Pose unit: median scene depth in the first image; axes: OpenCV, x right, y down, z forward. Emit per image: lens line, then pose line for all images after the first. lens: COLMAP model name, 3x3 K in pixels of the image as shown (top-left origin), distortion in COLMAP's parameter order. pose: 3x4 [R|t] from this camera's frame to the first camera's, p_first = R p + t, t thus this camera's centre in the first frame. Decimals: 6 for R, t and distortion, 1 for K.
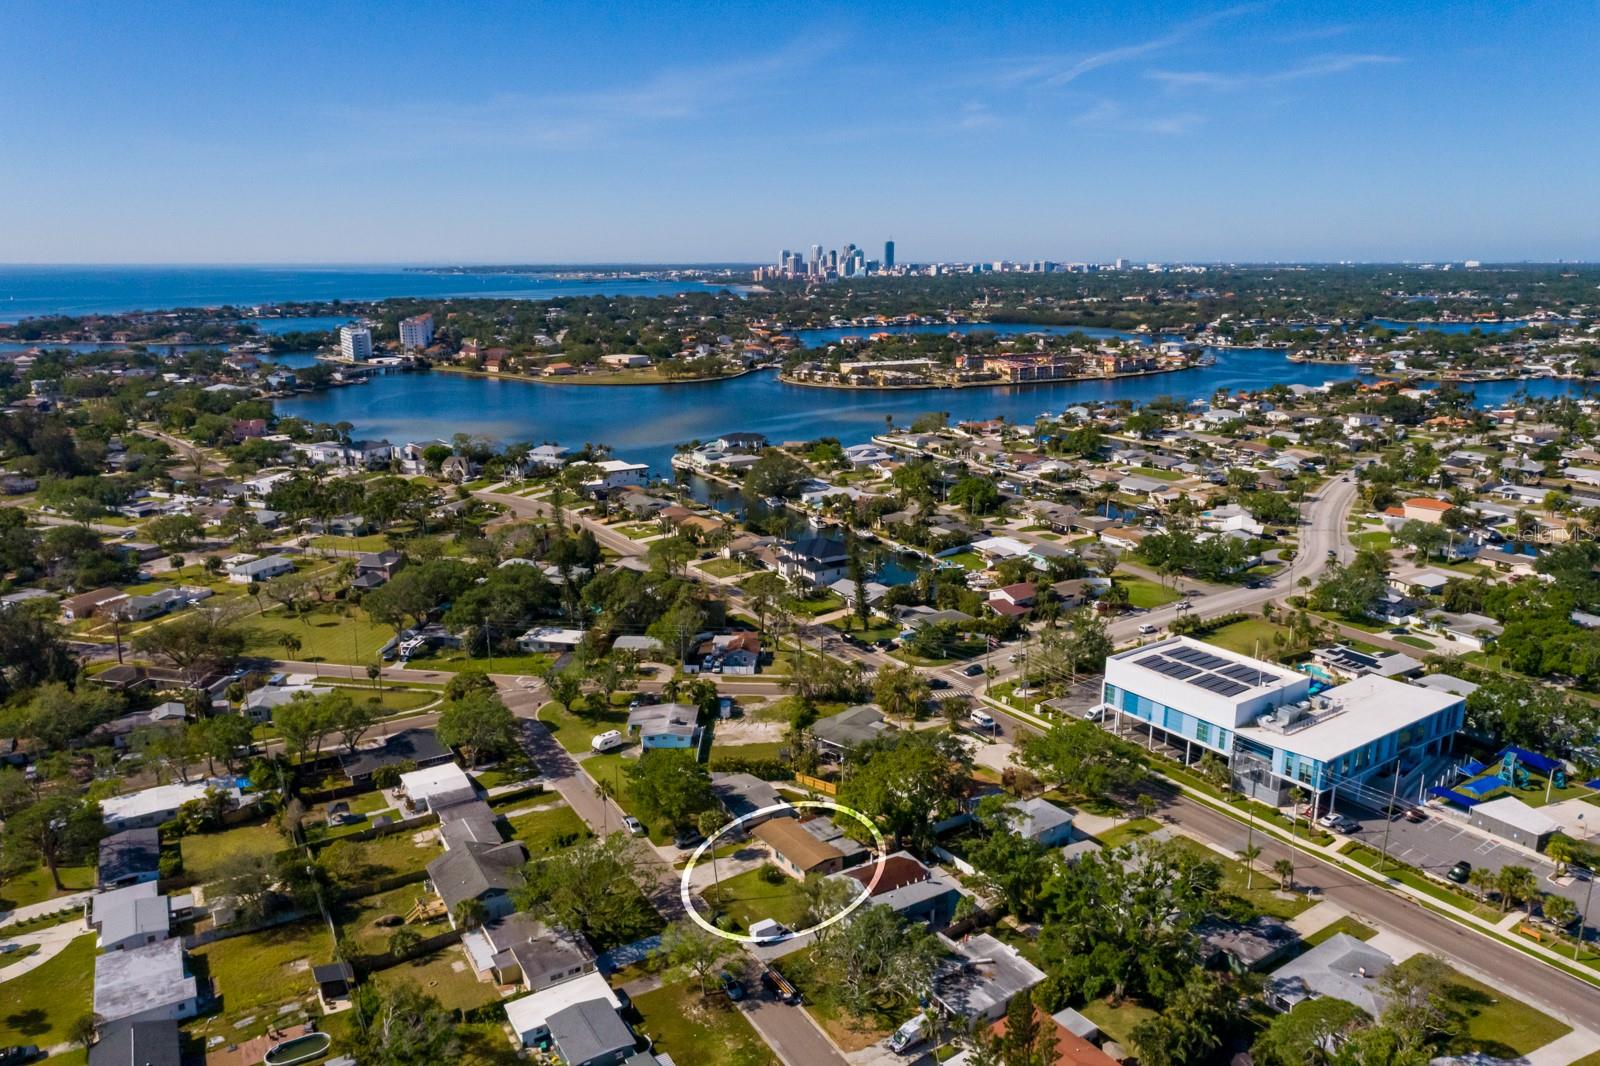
lens RADIAL K [[1103.8, 0, 800.0], [0, 1103.8, 533.0], [0, 0, 1]] dist [-0.000226, 0.004318]
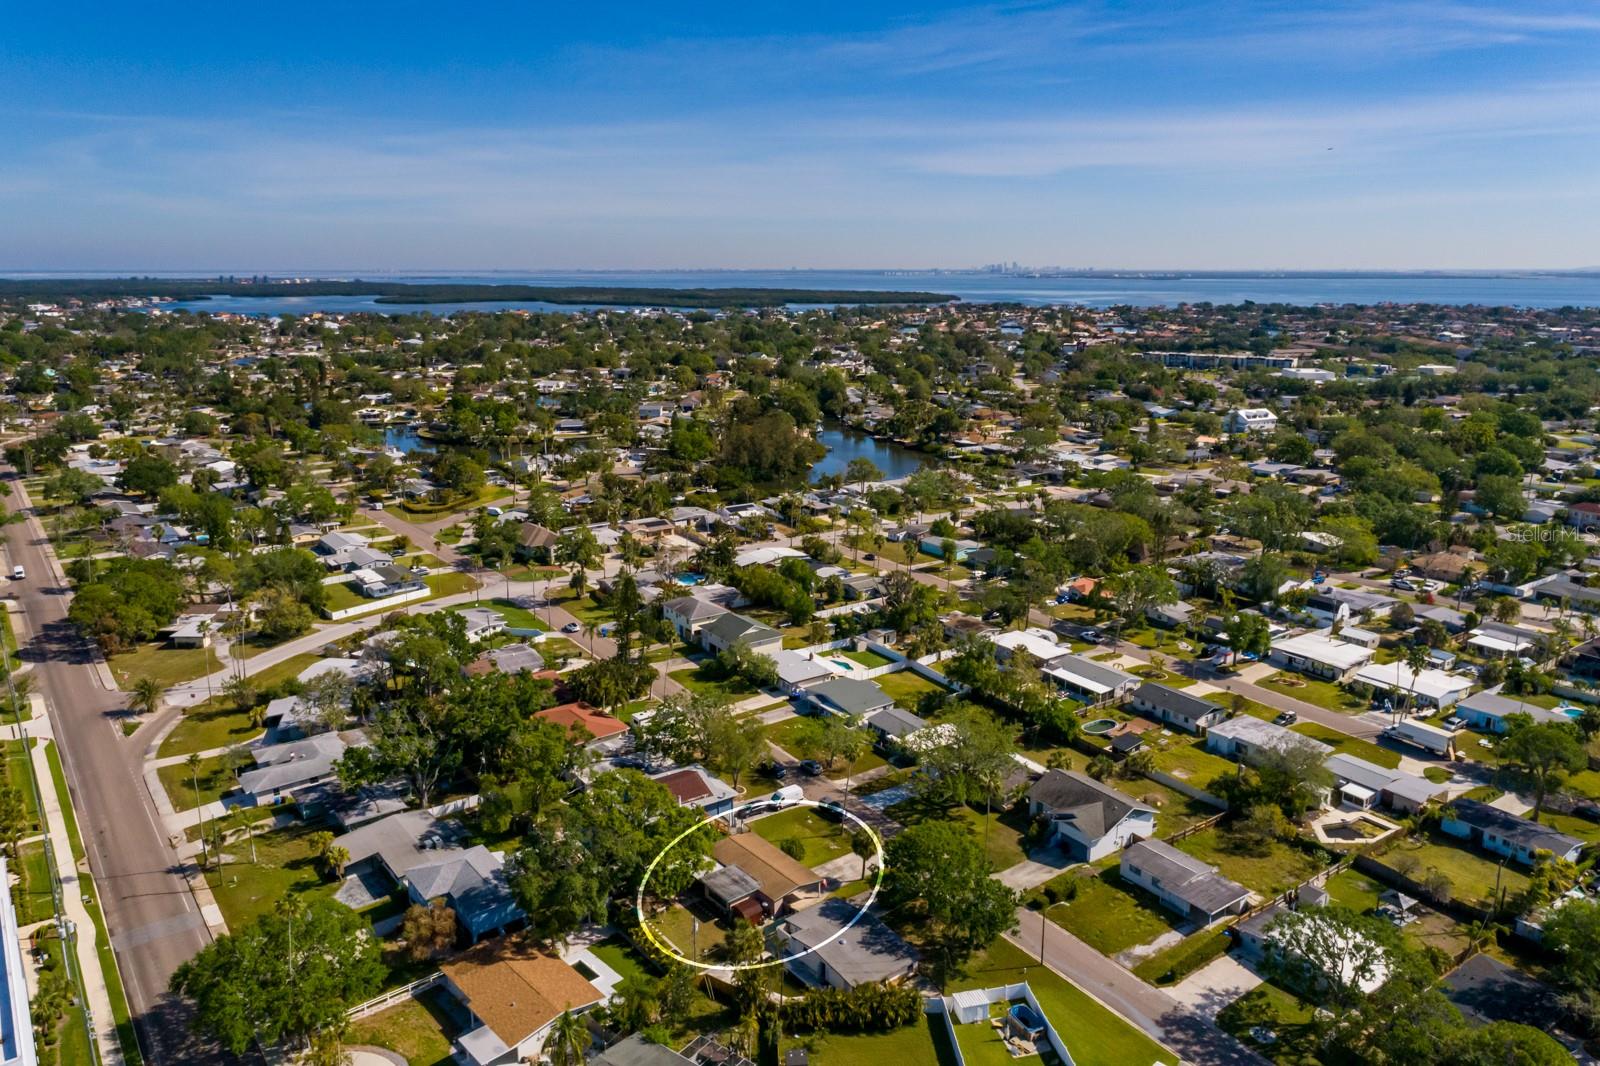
lens RADIAL K [[1093.3, 0, 800.0], [0, 1093.3, 533.0], [0, 0, 1]] dist [-0.003630, 0.014955]
pose [[-0.998240, 0.016647, -0.056924, 0.005839], [-0.011715, 0.885547, 0.464403, -0.167472], [0.058140, 0.464252, -0.883793, 0.853127]]
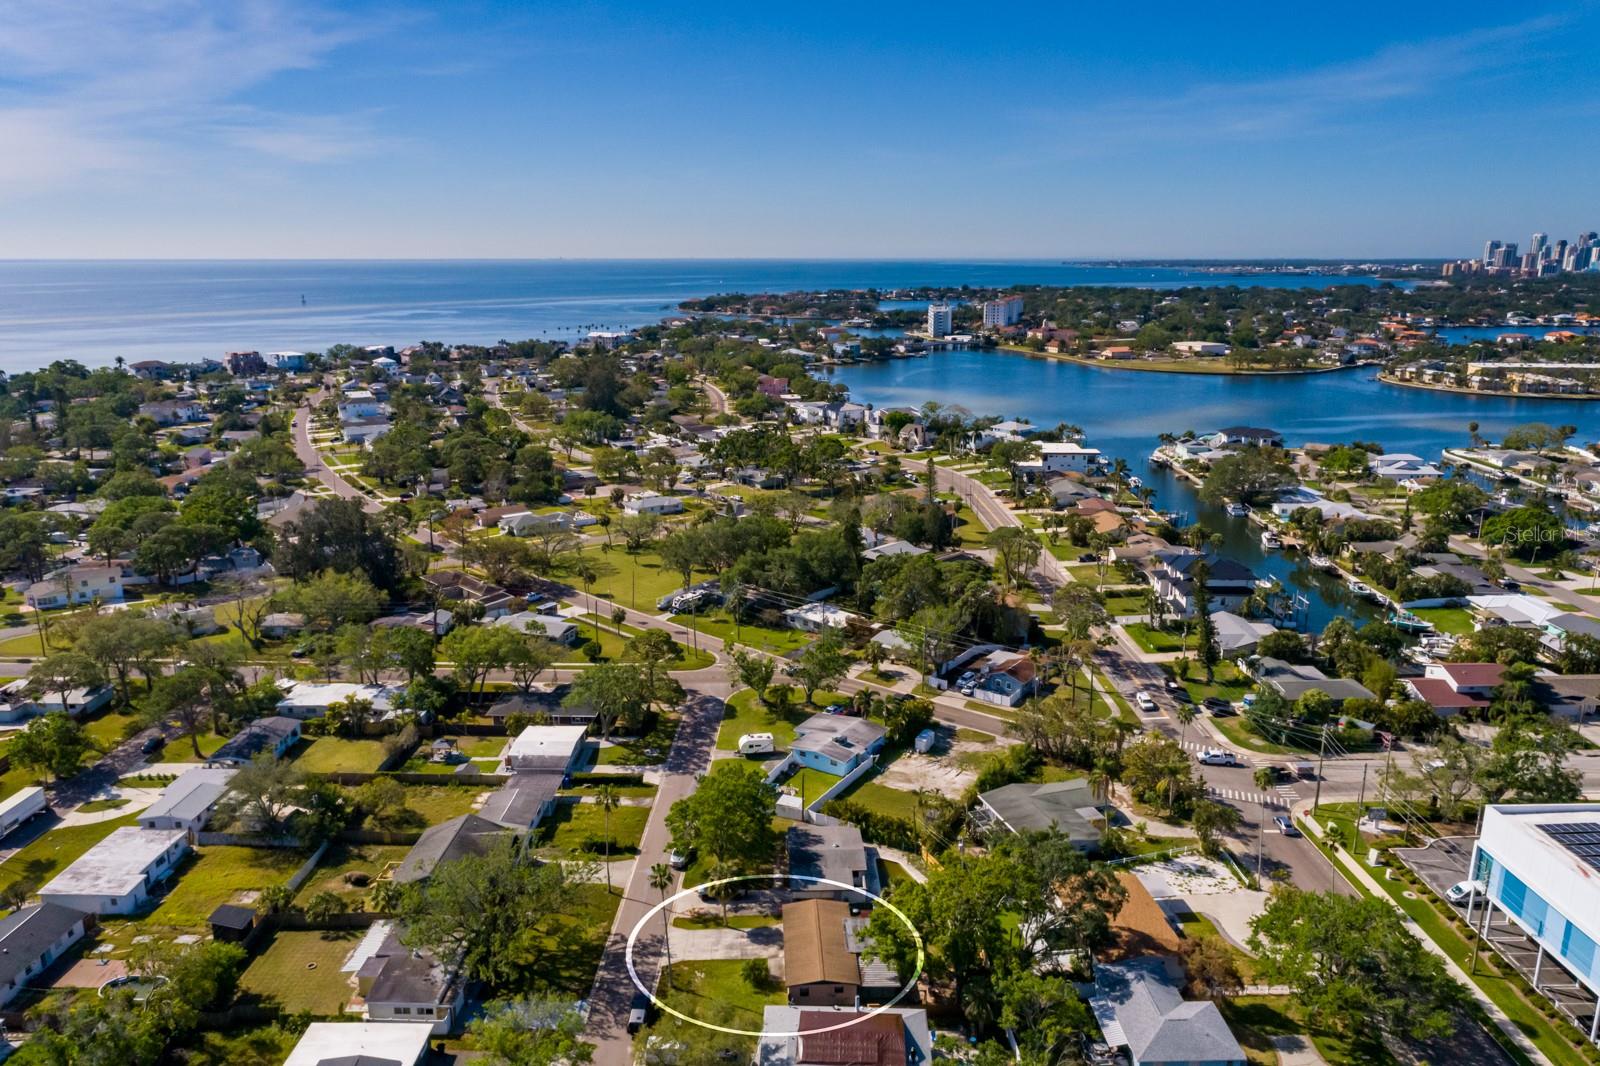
lens RADIAL K [[1095.3, 0, 800.0], [0, 1095.3, 533.0], [0, 0, 1]] dist [-0.009174, 0.020367]
pose [[0.840534, 0.134201, -0.524873, 0.170705], [-0.131317, 0.990410, 0.042940, -0.004935], [0.525603, 0.032833, 0.850096, 0.205034]]
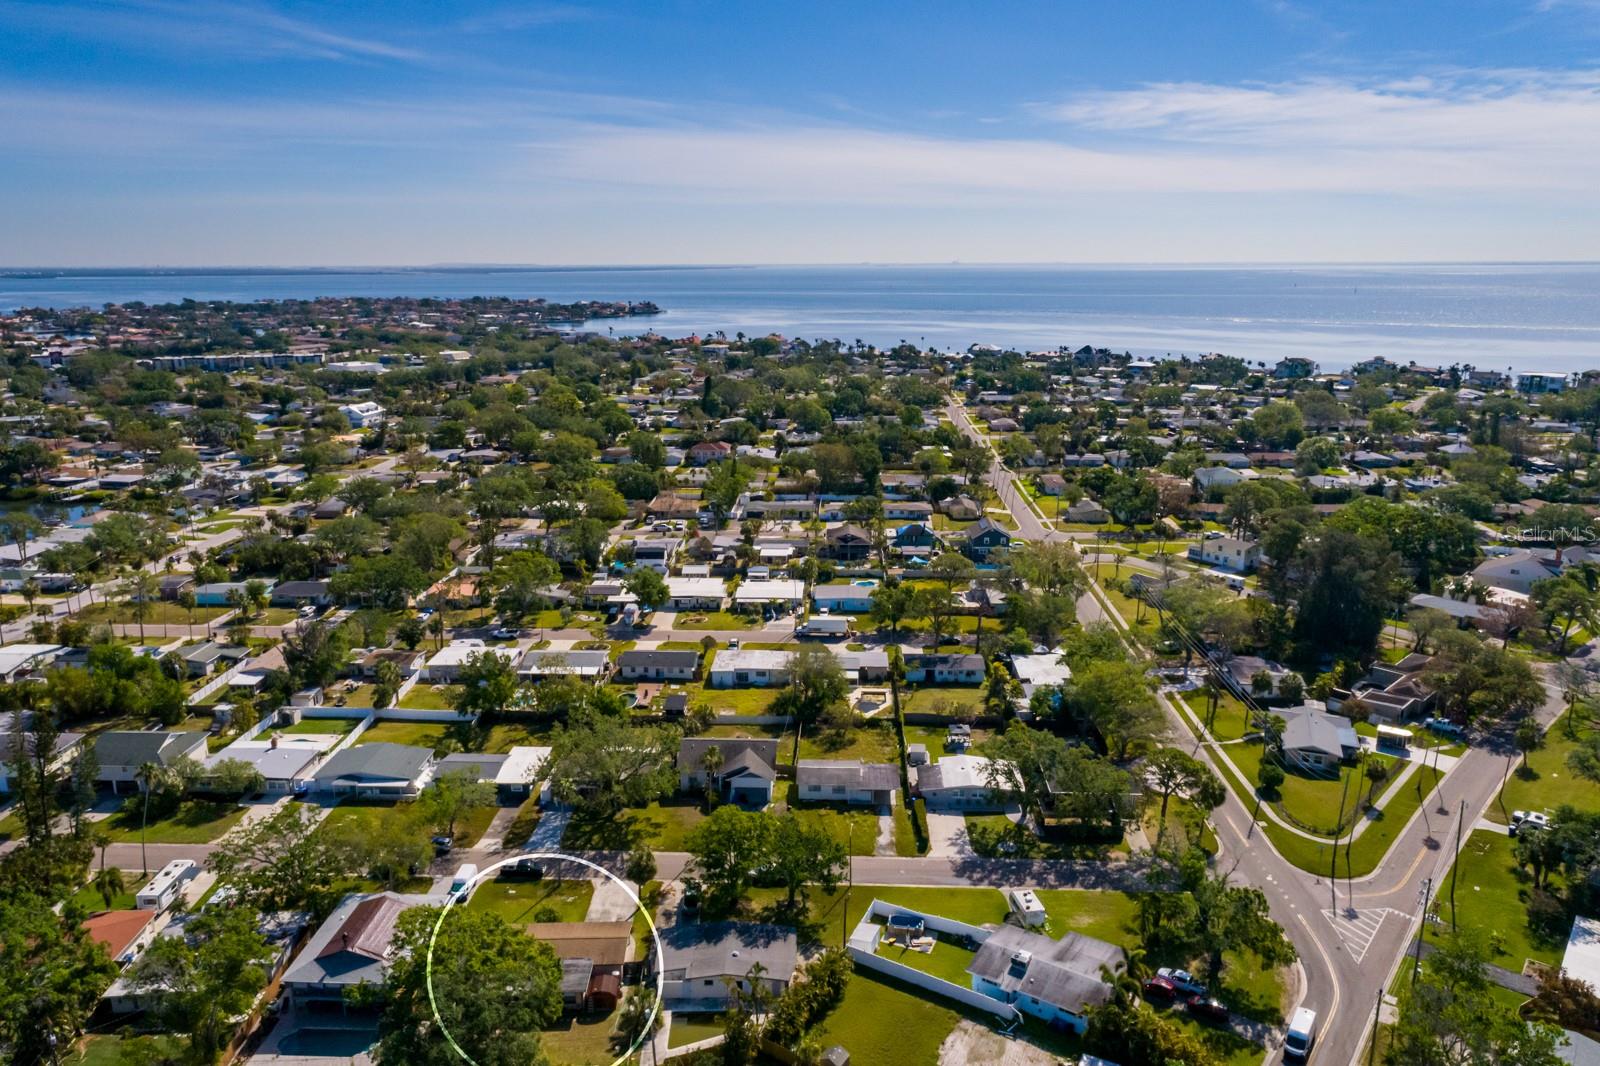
lens RADIAL K [[1093.3, 0, 800.0], [0, 1093.3, 533.0], [0, 0, 1]] dist [-0.003630, 0.014955]
pose [[-0.552201, 0.204810, -0.808163, 0.226314], [-0.197146, 0.909787, 0.365270, -0.131161], [0.810067, 0.361028, -0.462007, 0.719895]]
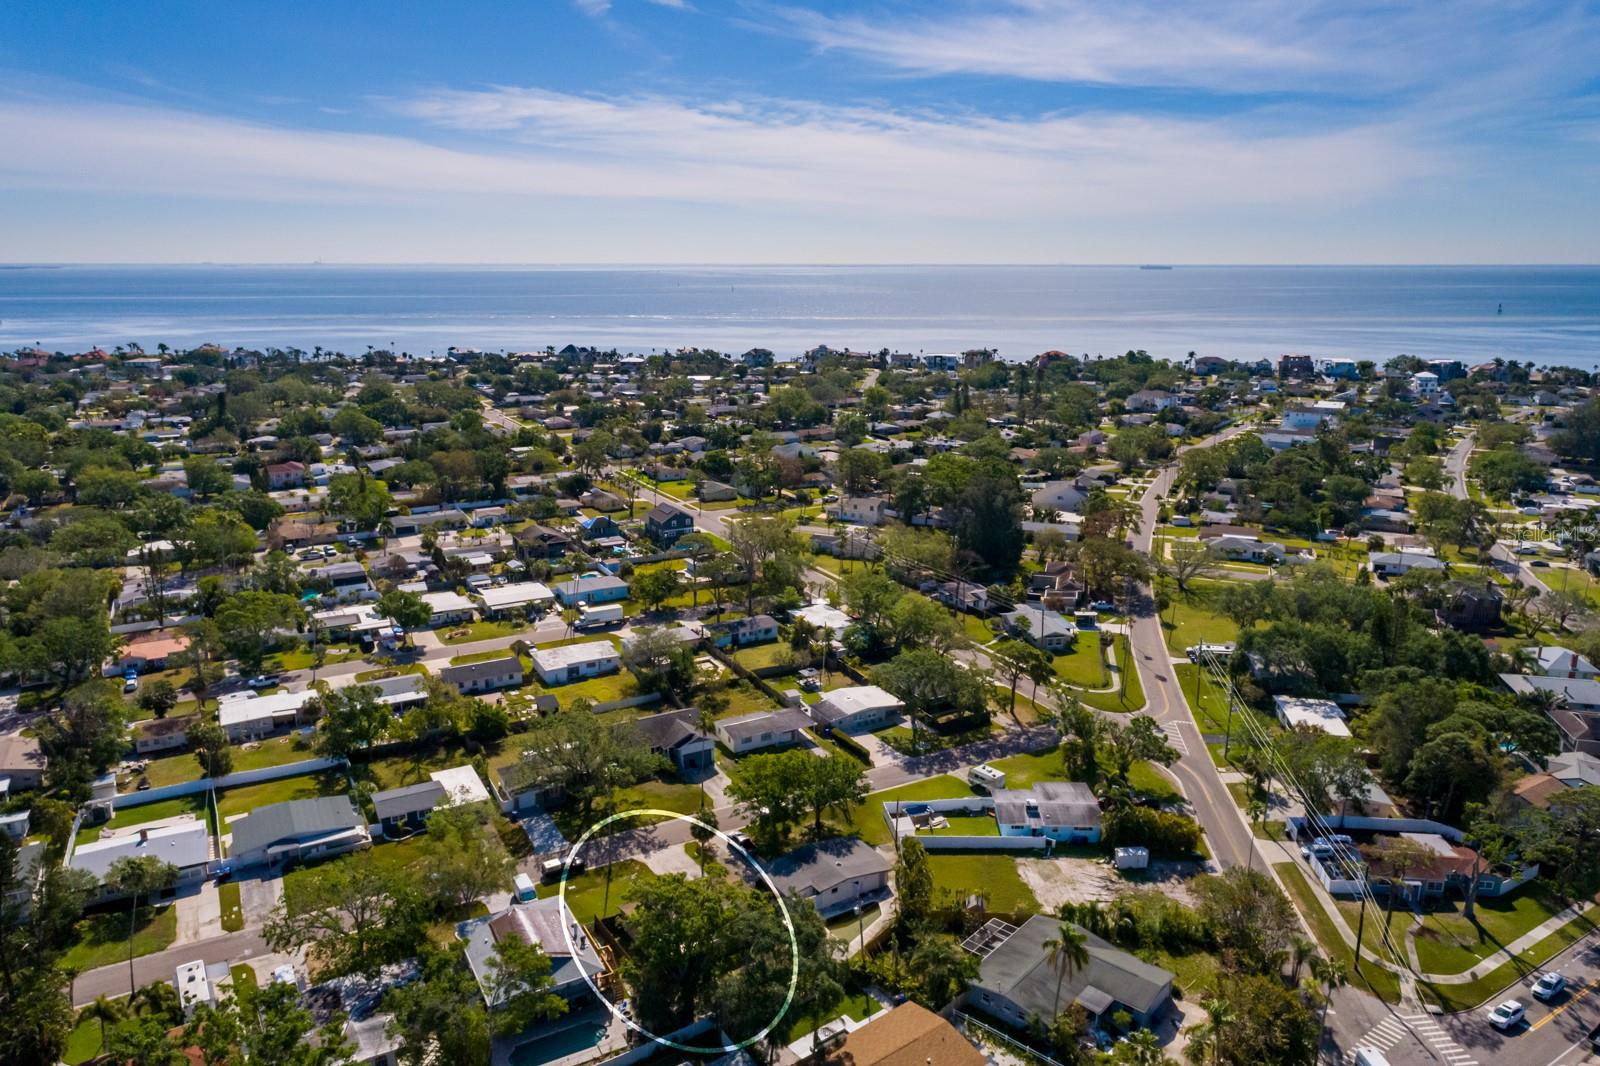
lens RADIAL K [[1095.7, 0, 800.0], [0, 1095.7, 533.0], [0, 0, 1]] dist [0.002046, 0.006058]
pose [[-0.039670, 0.242419, -0.969360, 0.354858], [-0.241866, 0.938945, 0.244711, -0.087175], [0.969498, 0.244163, 0.021385, 0.529259]]
